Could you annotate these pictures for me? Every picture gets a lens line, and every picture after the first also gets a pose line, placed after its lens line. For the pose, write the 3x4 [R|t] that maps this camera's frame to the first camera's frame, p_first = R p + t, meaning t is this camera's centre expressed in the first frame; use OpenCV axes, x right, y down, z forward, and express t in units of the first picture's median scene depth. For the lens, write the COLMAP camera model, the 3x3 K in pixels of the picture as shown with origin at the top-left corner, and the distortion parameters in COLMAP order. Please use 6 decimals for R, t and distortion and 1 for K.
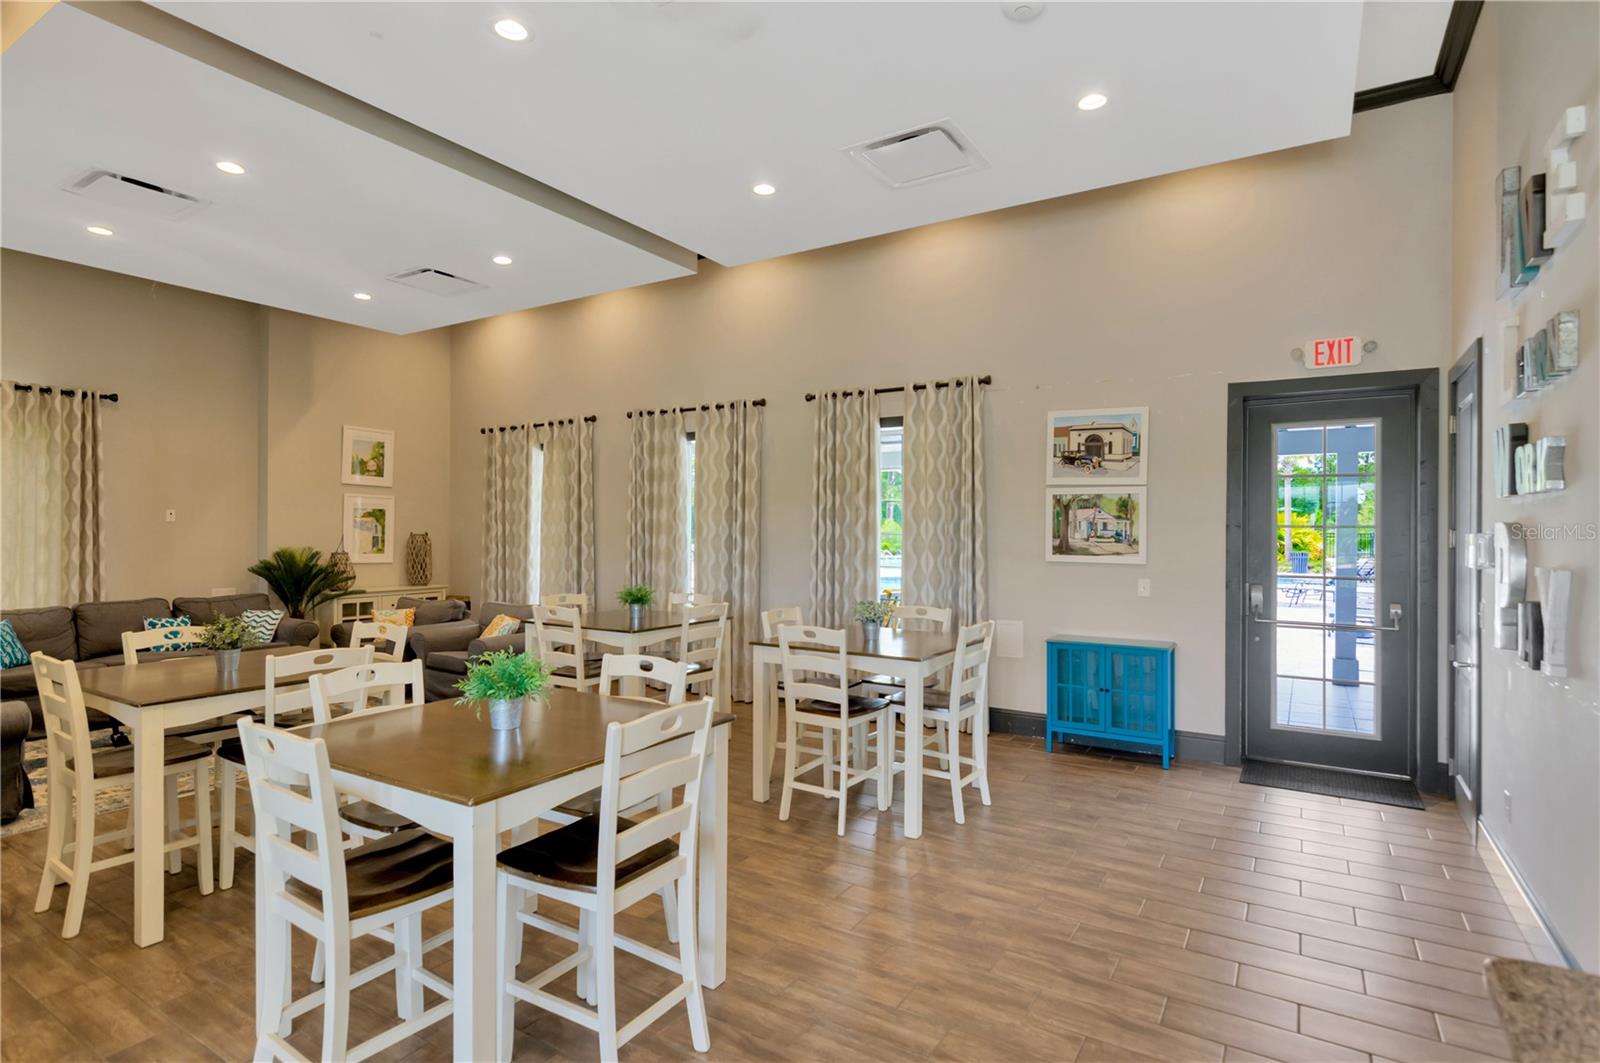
lens RADIAL K [[801.4, 0, 800.7], [0, 801.4, 539.5], [0, 0, 1]] dist [-0.000232, 0.000105]
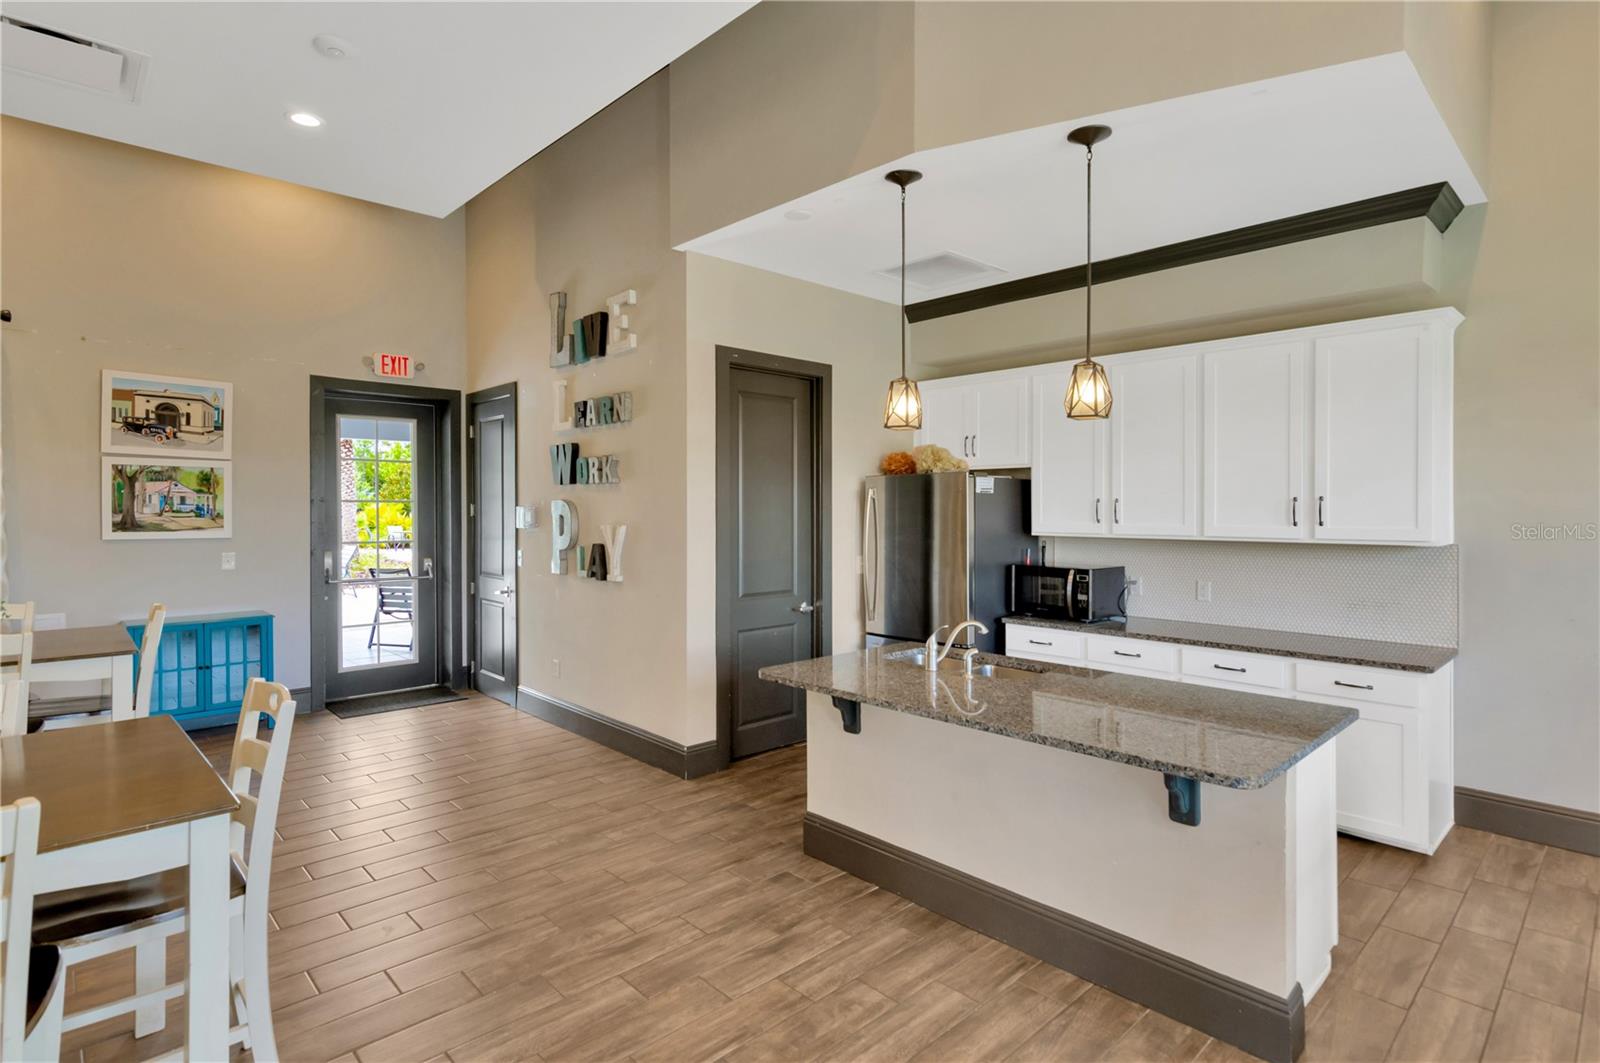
lens RADIAL K [[801.4, 0, 804.4], [0, 801.4, 502.1], [0, 0, 1]] dist [-0.000232, 0.000105]
pose [[0.253520, 0.000110, 0.967330, -0.362329], [0.007843, 0.999967, -0.002169, -0.006432], [-0.967298, 0.008137, 0.253510, 0.036657]]
